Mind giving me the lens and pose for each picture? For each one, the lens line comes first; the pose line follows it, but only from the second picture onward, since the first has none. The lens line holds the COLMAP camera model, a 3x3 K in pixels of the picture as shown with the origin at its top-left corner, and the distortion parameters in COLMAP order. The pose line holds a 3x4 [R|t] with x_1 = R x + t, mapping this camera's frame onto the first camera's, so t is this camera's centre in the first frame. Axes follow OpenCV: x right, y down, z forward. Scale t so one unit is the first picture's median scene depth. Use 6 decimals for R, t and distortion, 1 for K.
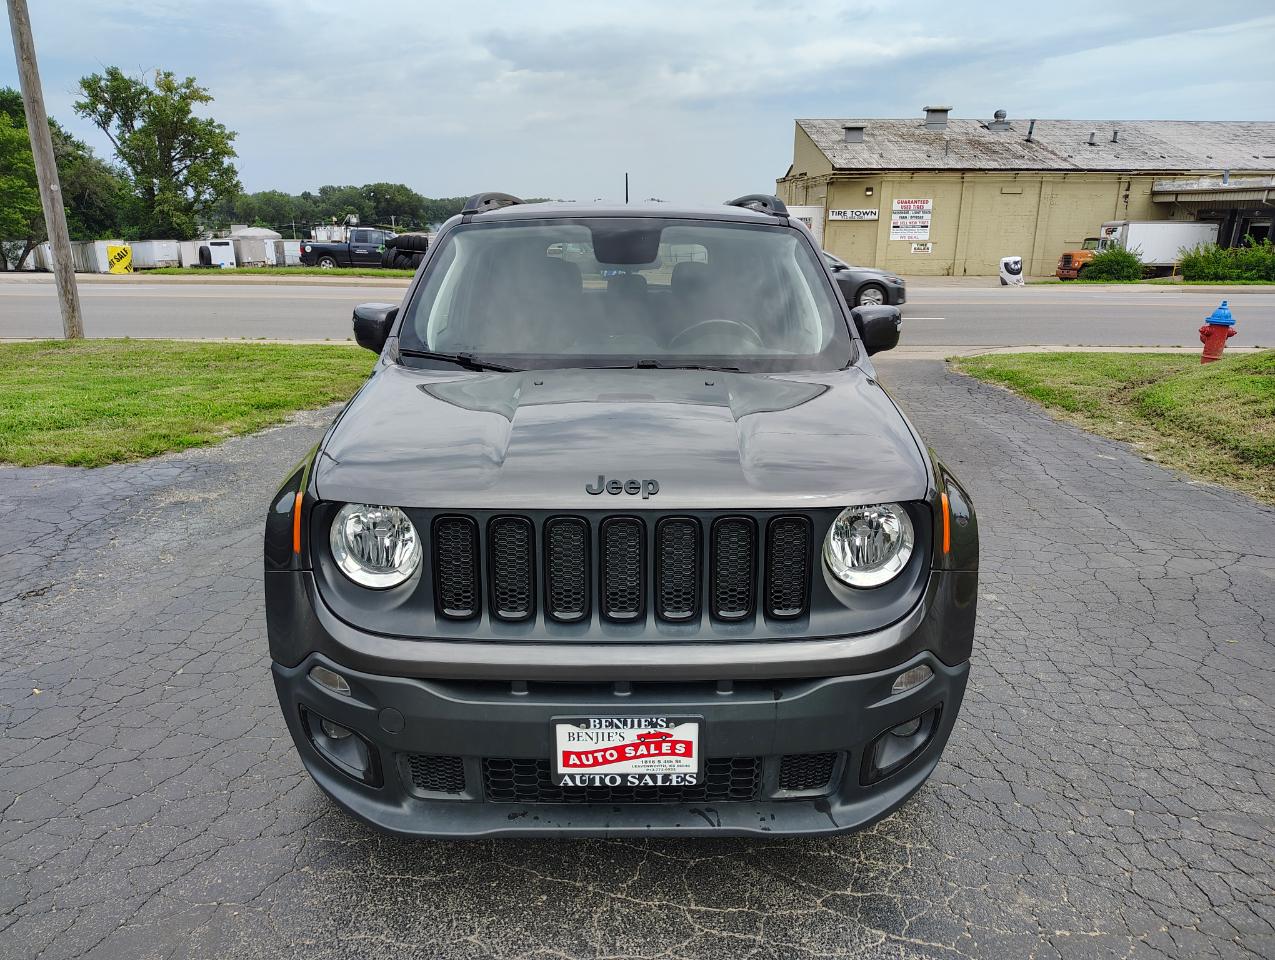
lens RADIAL K [[890.7, 0, 641.9], [0, 890.7, 521.7], [0, 0, 1]] dist [0.016550, -0.022675]
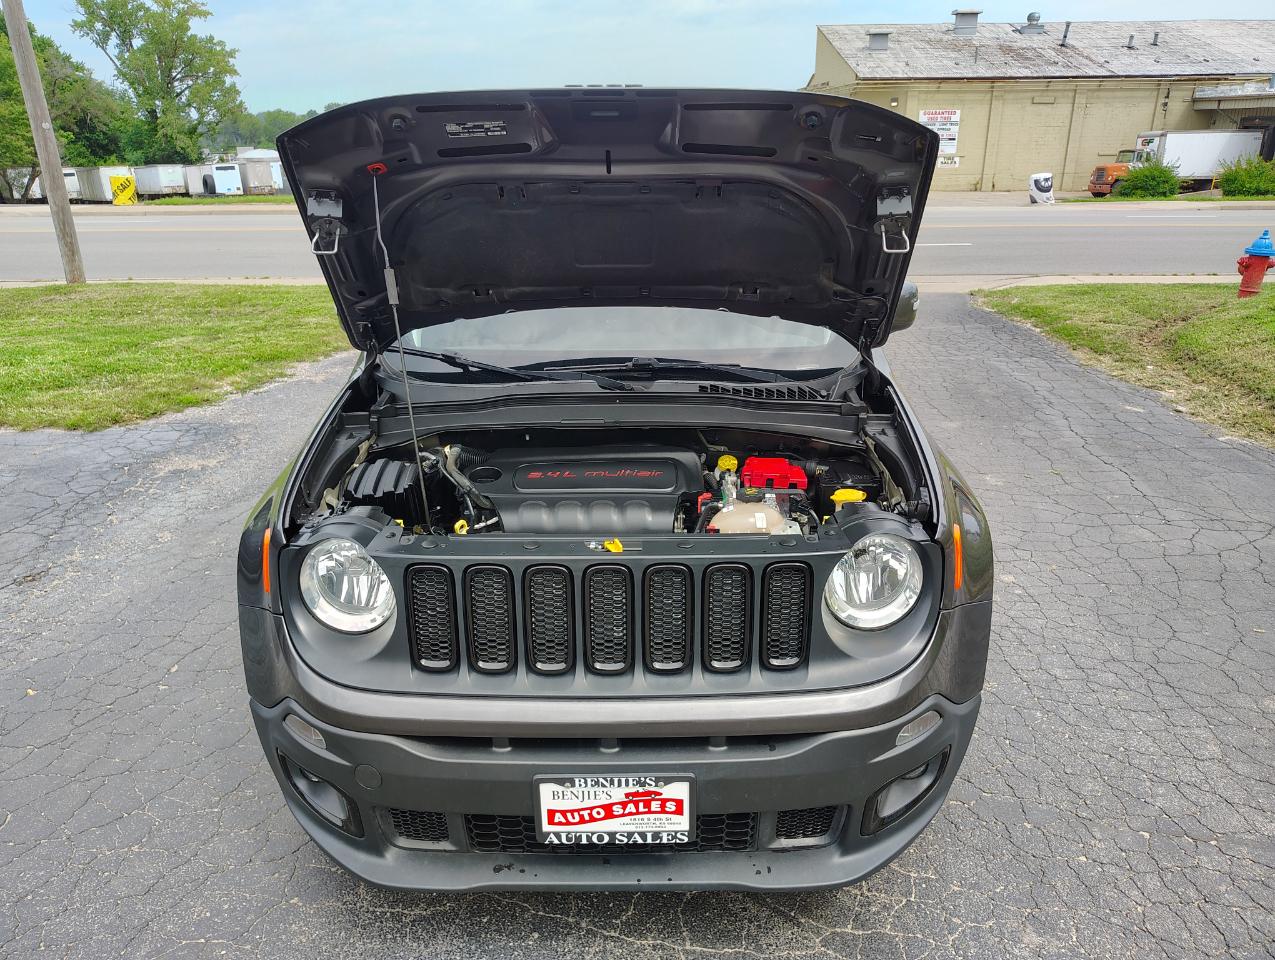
lens RADIAL K [[890.7, 0, 639.9], [0, 890.7, 523.4], [0, 0, 1]] dist [0.016550, -0.022675]
pose [[0.999740, -0.005503, -0.022121, 0.019241], [0.007361, 0.996372, 0.084785, -0.074172], [0.021574, -0.084926, 0.996154, 0.045136]]
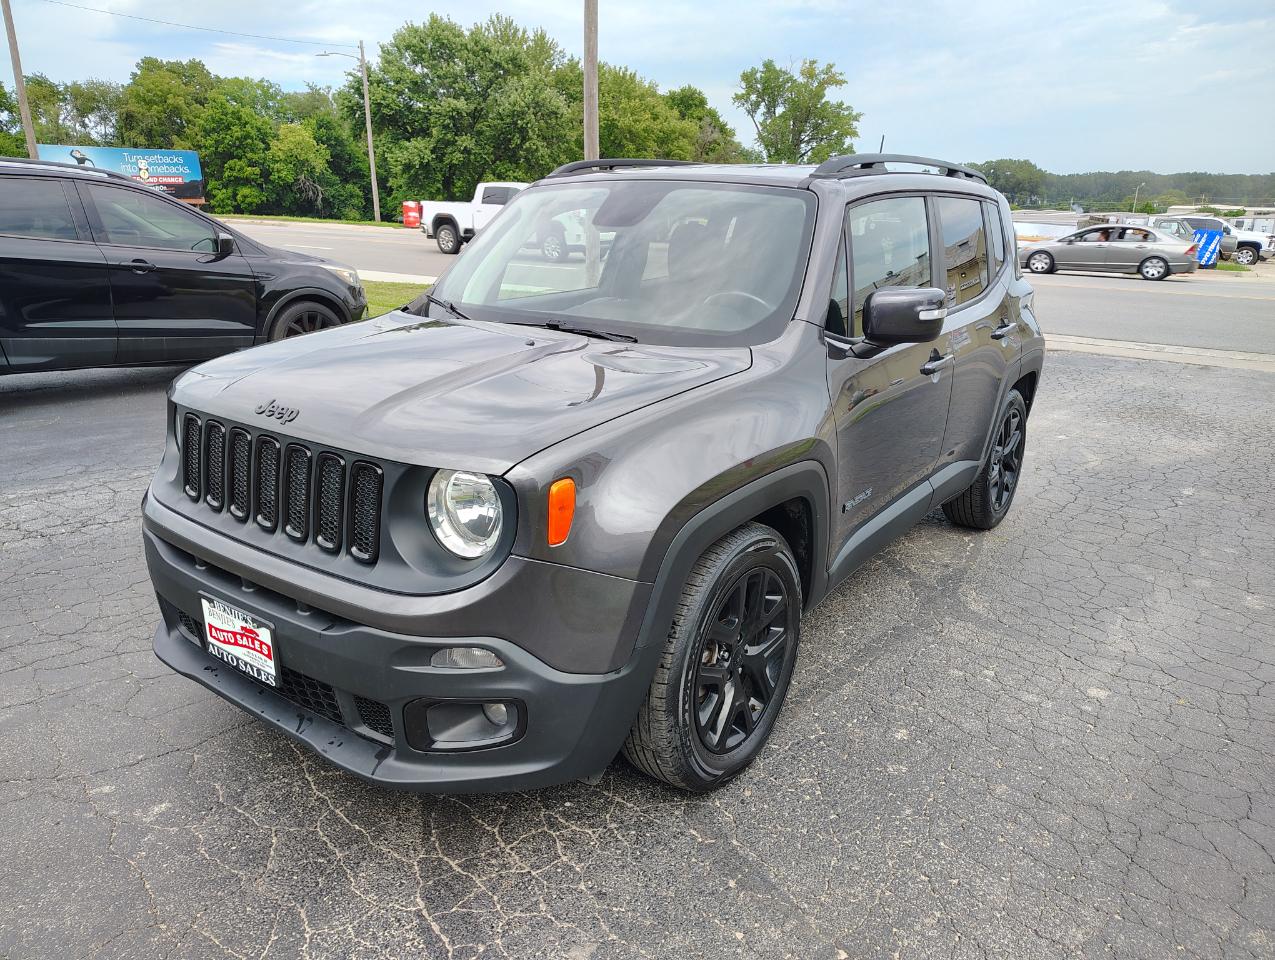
lens RADIAL K [[890.7, 0, 628.0], [0, 890.7, 515.1], [0, 0, 1]] dist [0.016550, -0.022675]
pose [[0.795989, 0.204498, -0.569720, 0.589084], [-0.195734, 0.977595, 0.077432, -0.050596], [0.572791, 0.049878, 0.818183, 0.194802]]
